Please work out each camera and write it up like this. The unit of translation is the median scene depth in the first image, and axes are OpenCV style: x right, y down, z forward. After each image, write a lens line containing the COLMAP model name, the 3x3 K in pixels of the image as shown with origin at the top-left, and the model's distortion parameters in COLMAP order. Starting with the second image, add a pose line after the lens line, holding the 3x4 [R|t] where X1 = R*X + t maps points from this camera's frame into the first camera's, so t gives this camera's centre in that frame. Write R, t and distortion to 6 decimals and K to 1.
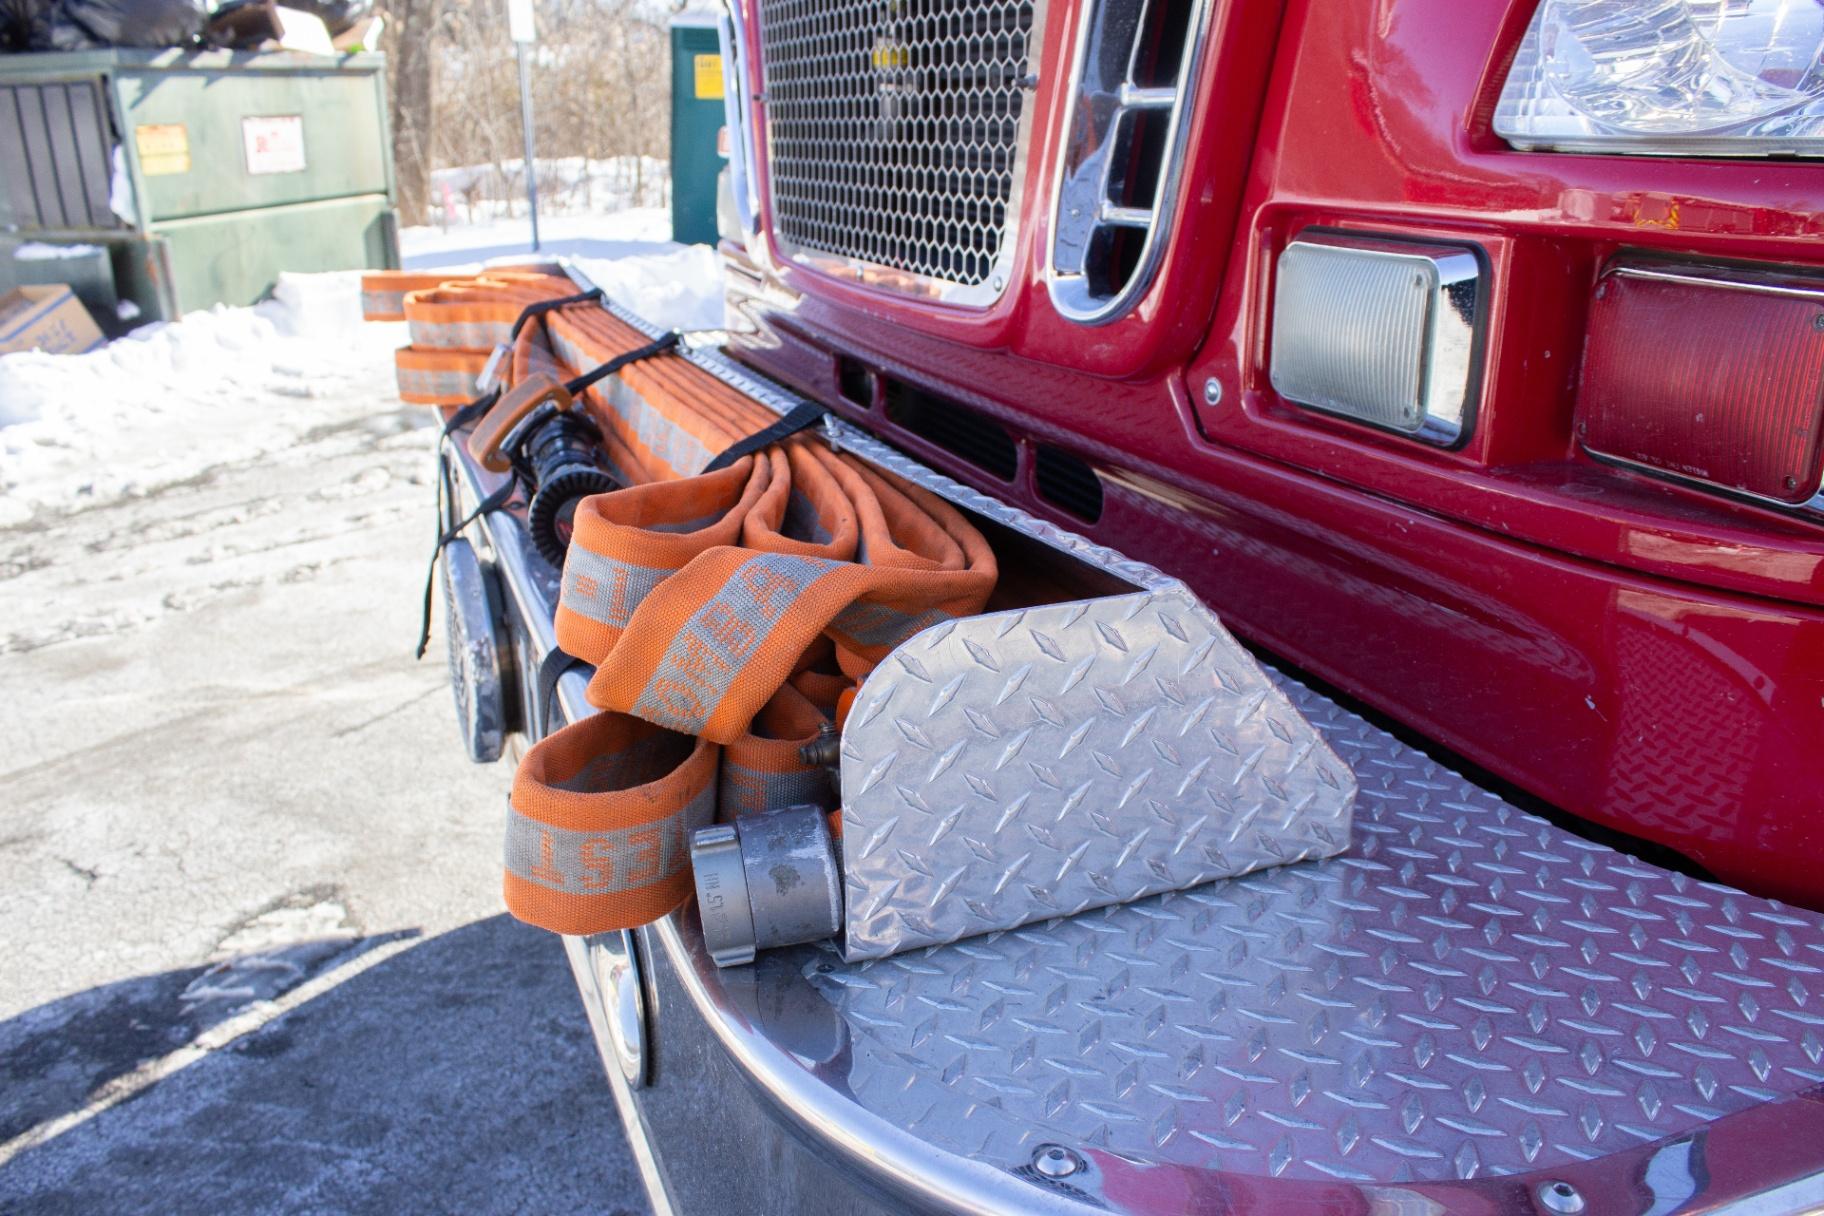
lens RADIAL K [[1510.7, 0, 912.0], [0, 1510.7, 608.0], [0, 0, 1]] dist [-0.166768, 0.150934]
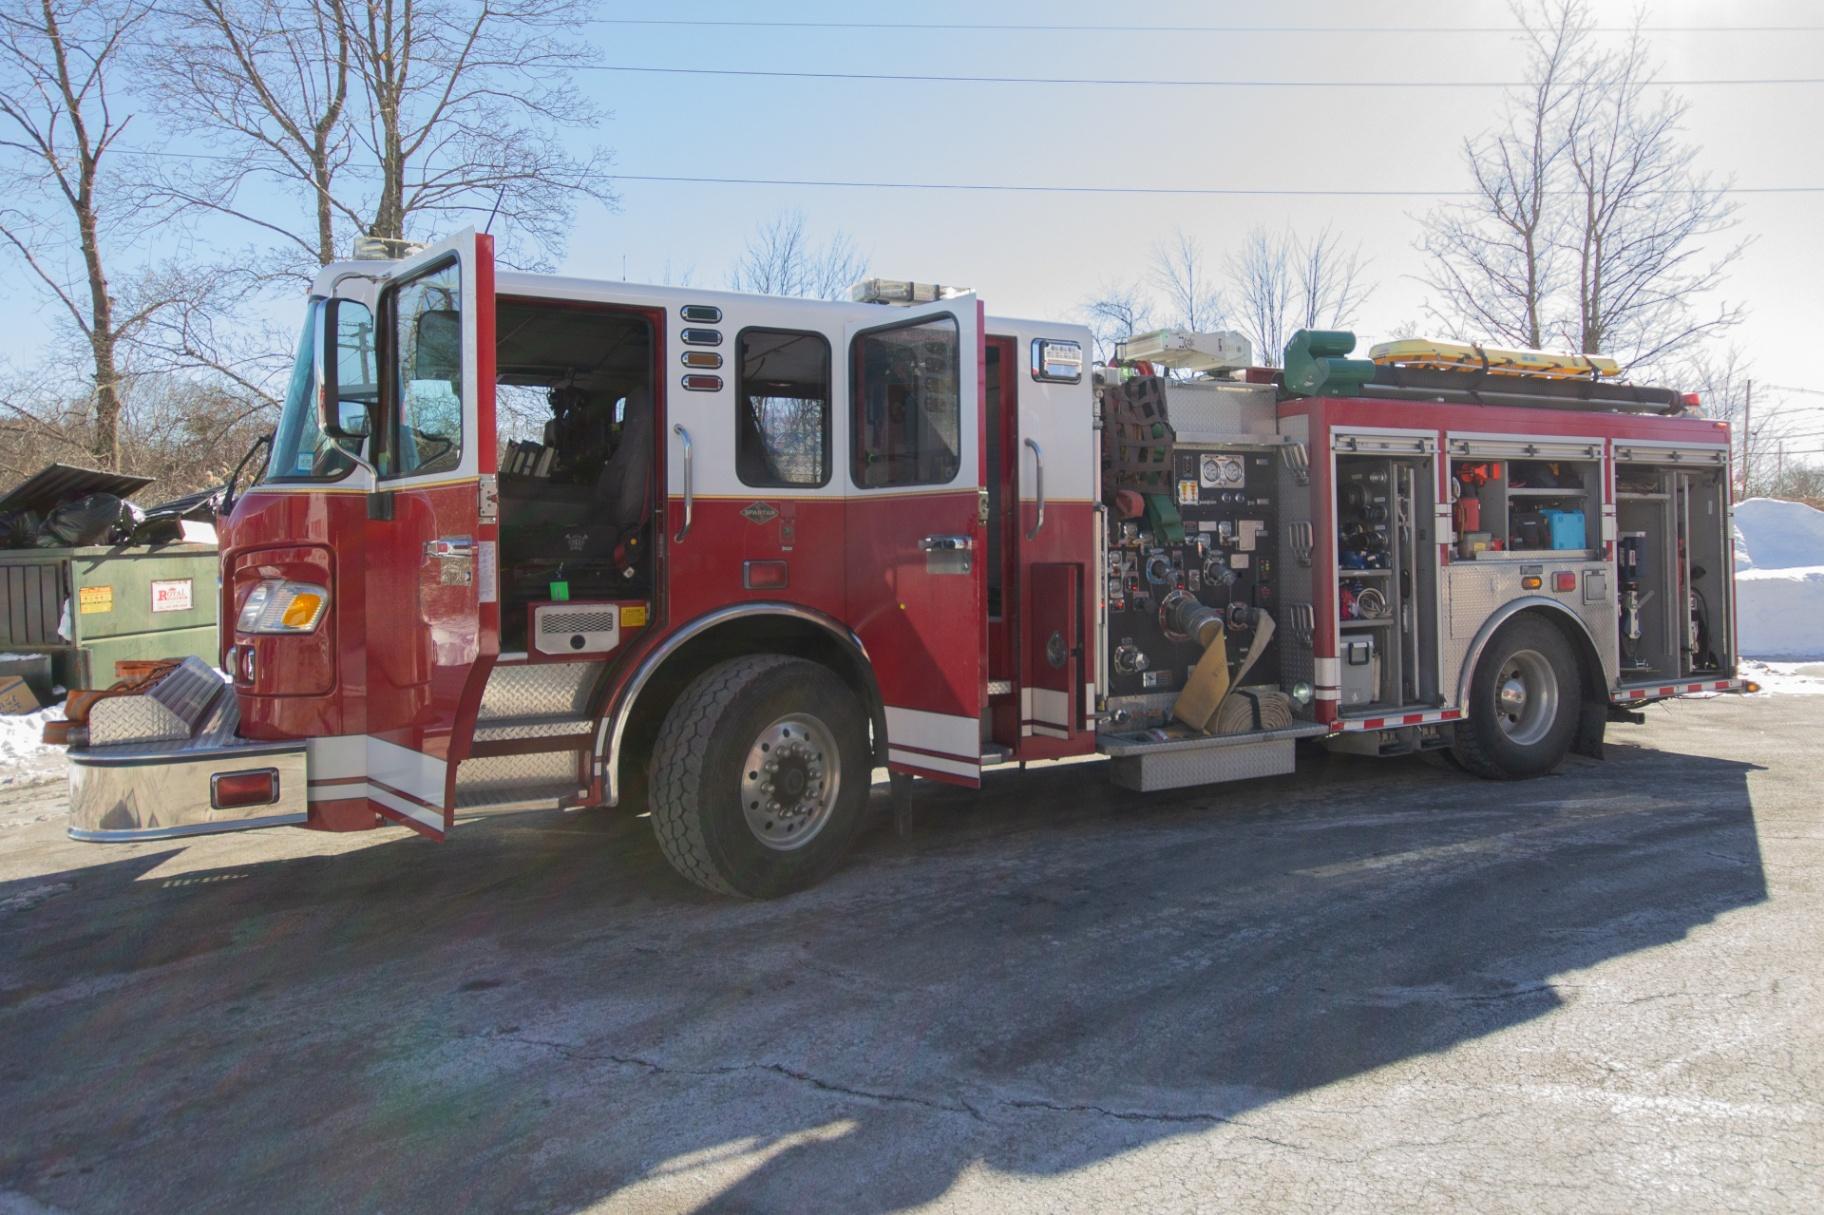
lens RADIAL K [[1223.3, 0, 963.9], [0, 1223.3, 541.7], [0, 0, 1]] dist [0.000236, 0.001907]
pose [[0.992369, -0.011825, 0.122735, 0.462226], [0.050287, 0.947662, -0.315291, 0.185272], [-0.112583, 0.319057, 0.941025, -0.720965]]
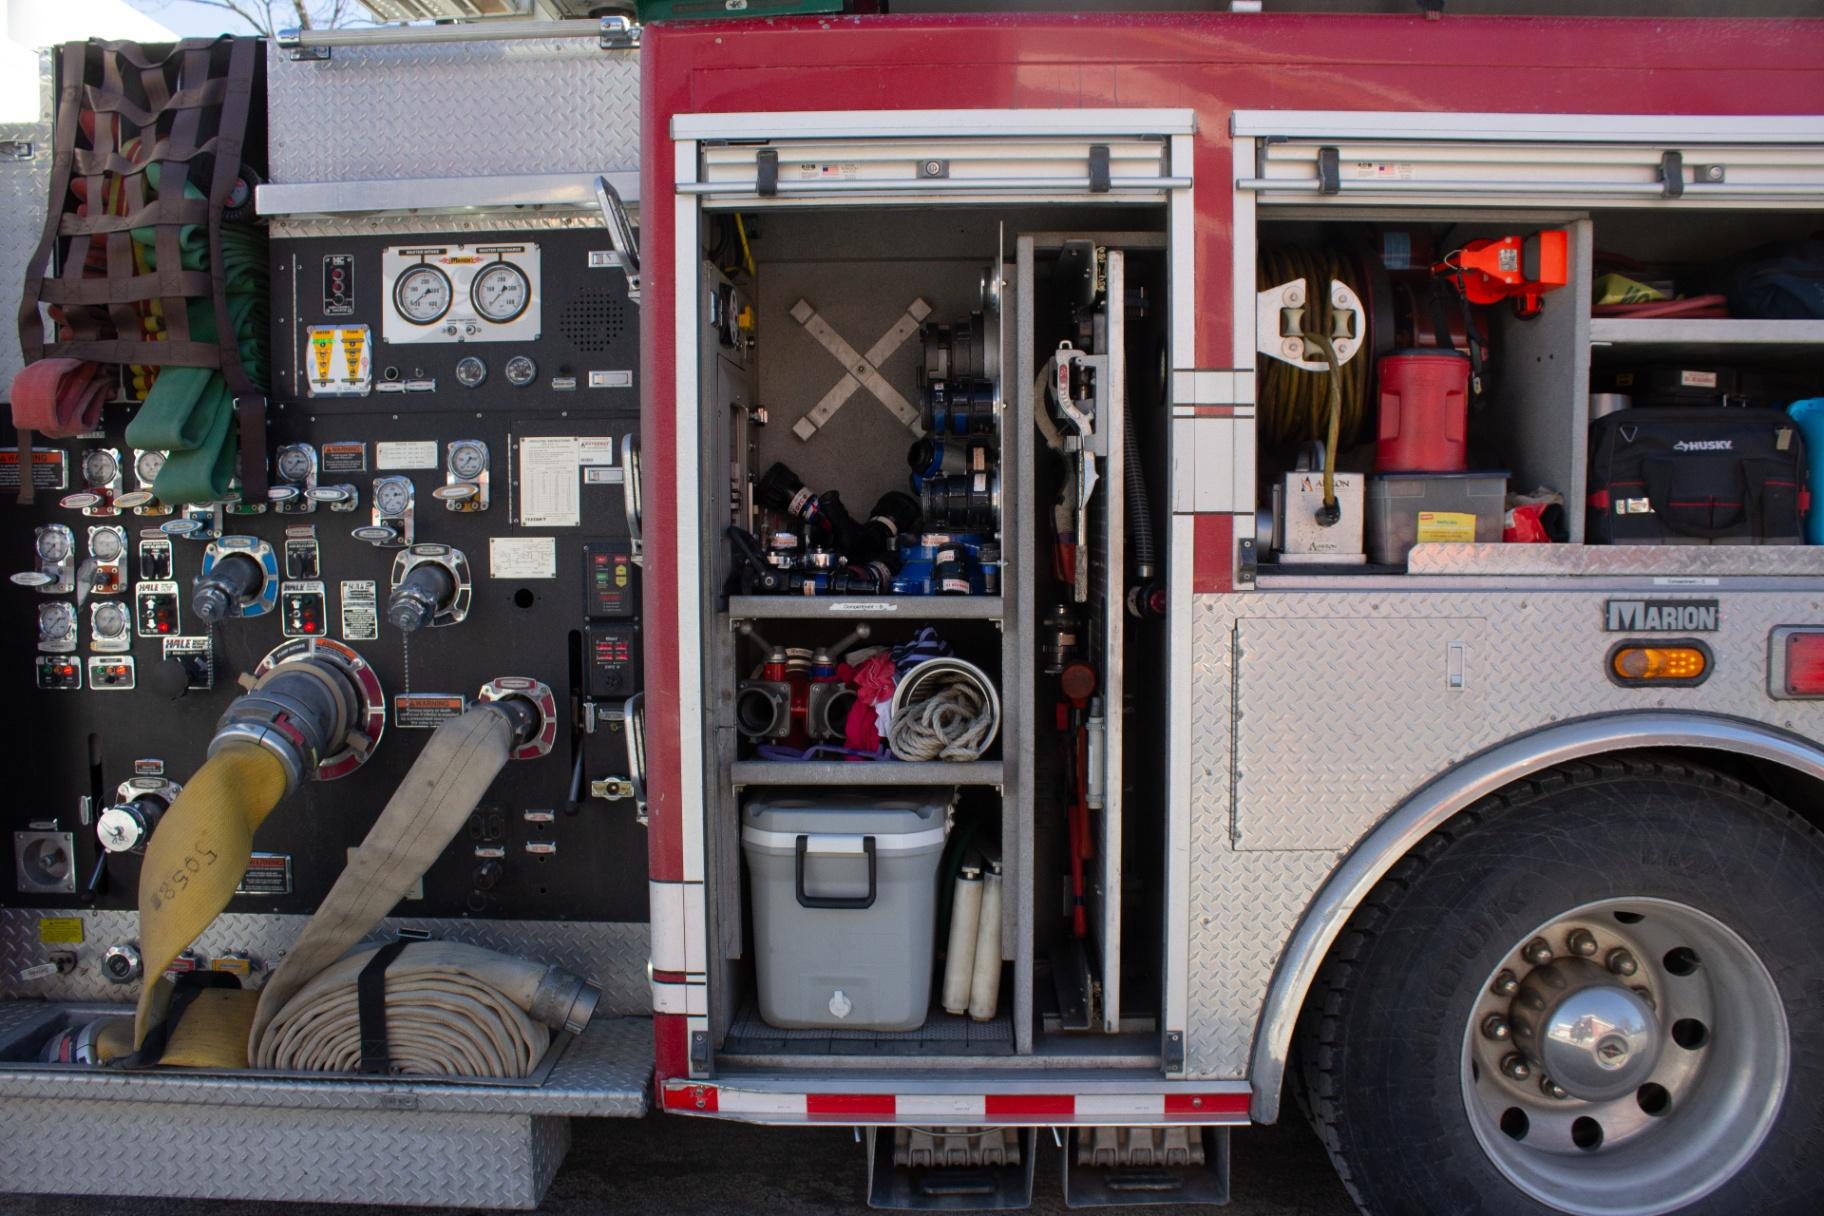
lens RADIAL K [[1549.6, 0, 912.0], [0, 1549.6, 608.0], [0, 0, 1]] dist [-0.164163, 0.146000]
pose [[0.922270, 0.024004, -0.385801, 1.235059], [-0.118327, 0.967690, -0.222656, -0.060178], [0.367991, 0.250999, 0.895311, 0.018561]]
